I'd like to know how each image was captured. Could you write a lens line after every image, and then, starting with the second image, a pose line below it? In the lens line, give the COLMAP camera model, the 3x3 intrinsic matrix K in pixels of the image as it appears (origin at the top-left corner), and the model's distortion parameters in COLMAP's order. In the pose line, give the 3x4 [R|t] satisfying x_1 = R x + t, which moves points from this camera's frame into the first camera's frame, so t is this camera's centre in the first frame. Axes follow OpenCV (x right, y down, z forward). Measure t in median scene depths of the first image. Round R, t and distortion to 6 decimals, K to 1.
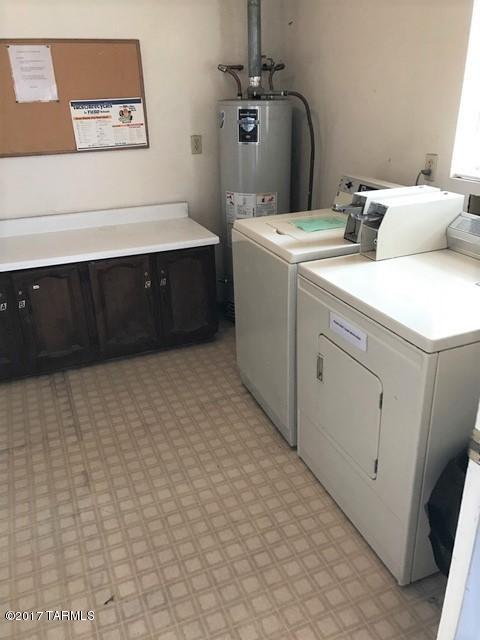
lens RADIAL K [[539.2, 0, 242.6], [0, 539.2, 319.5], [0, 0, 1]] dist [0.042927, -0.018982]
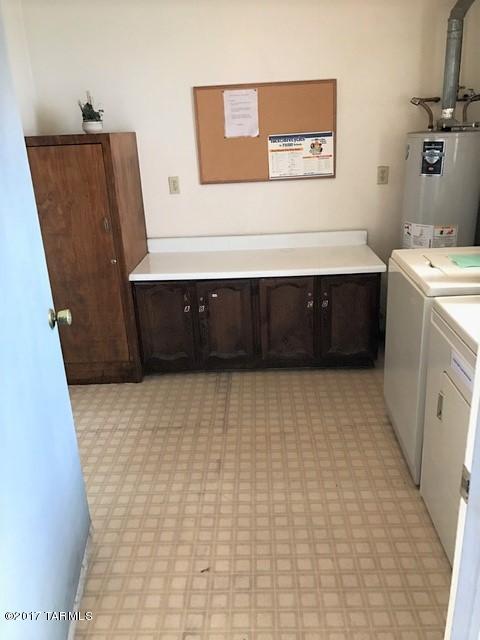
lens RADIAL K [[539.2, 0, 238.5], [0, 539.2, 321.9], [0, 0, 1]] dist [0.042927, -0.018982]
pose [[0.911985, 0.127518, -0.389901, 0.133905], [-0.143343, 0.989605, -0.011630, 0.002415], [0.384365, 0.066496, 0.920783, -0.037534]]
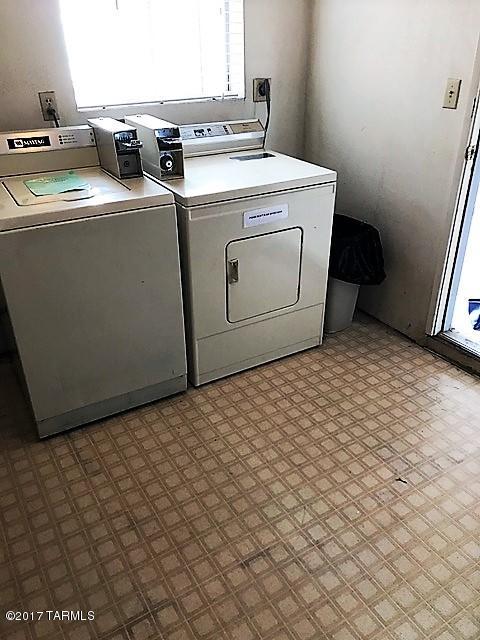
lens RADIAL K [[539.2, 0, 237.1], [0, 539.2, 317.4], [0, 0, 1]] dist [0.042927, -0.018982]
pose [[-0.158683, -0.446104, 0.880801, -0.703349], [0.406191, 0.783615, 0.470060, -0.285777], [-0.899905, 0.432365, 0.056857, 0.748741]]
